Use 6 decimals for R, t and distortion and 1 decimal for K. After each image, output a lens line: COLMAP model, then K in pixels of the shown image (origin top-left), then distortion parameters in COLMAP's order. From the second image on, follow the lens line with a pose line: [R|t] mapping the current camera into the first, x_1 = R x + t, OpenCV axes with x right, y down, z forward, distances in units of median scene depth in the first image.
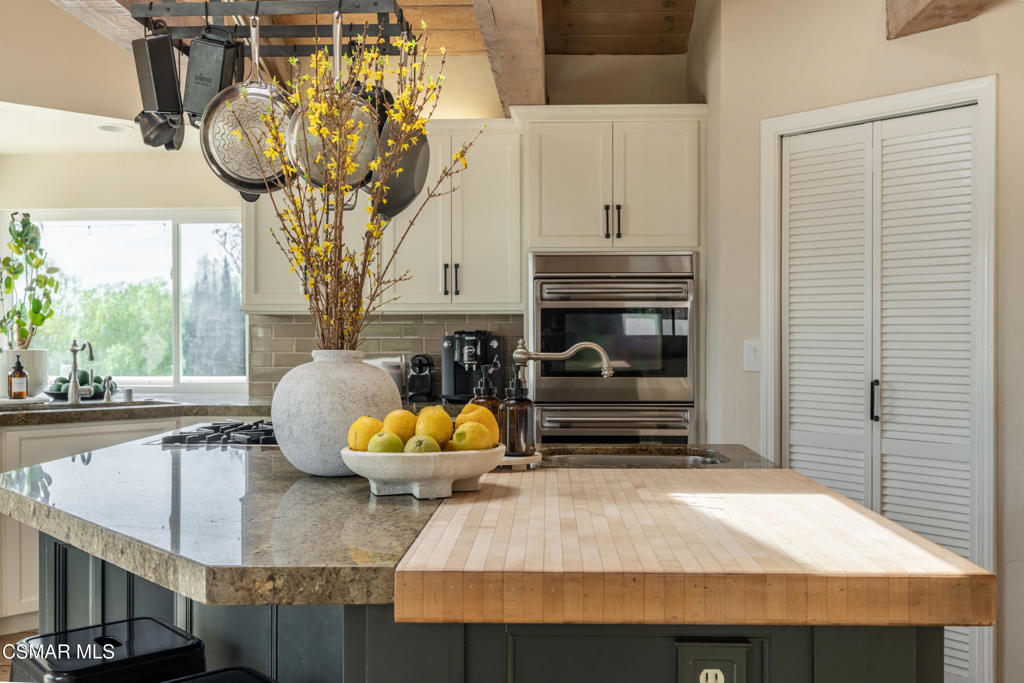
lens RADIAL K [[995.1, 0, 512.1], [0, 995.1, 341.2], [0, 0, 1]] dist [-0.008110, 0.000000]
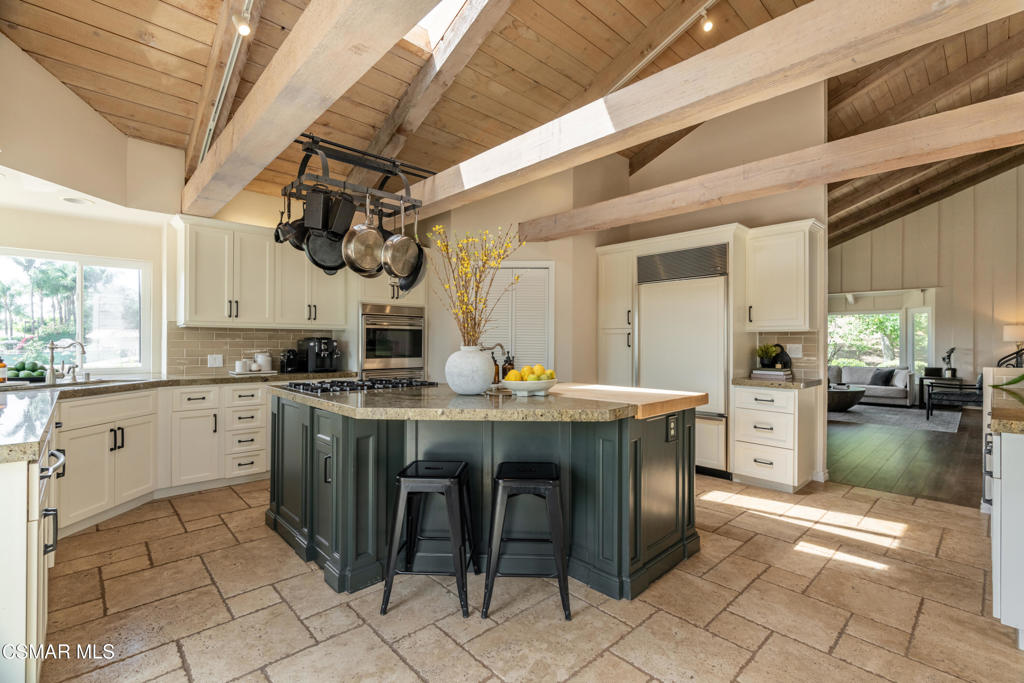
lens RADIAL K [[461.4, 0, 513.3], [0, 461.4, 342.5], [0, 0, 1]] dist [0.000024, -0.000047]
pose [[0.693126, 0.004524, 0.720802, -0.465621], [-0.003916, 0.999989, -0.002511, 0.001014], [-0.720806, -0.001082, 0.693136, 0.040141]]
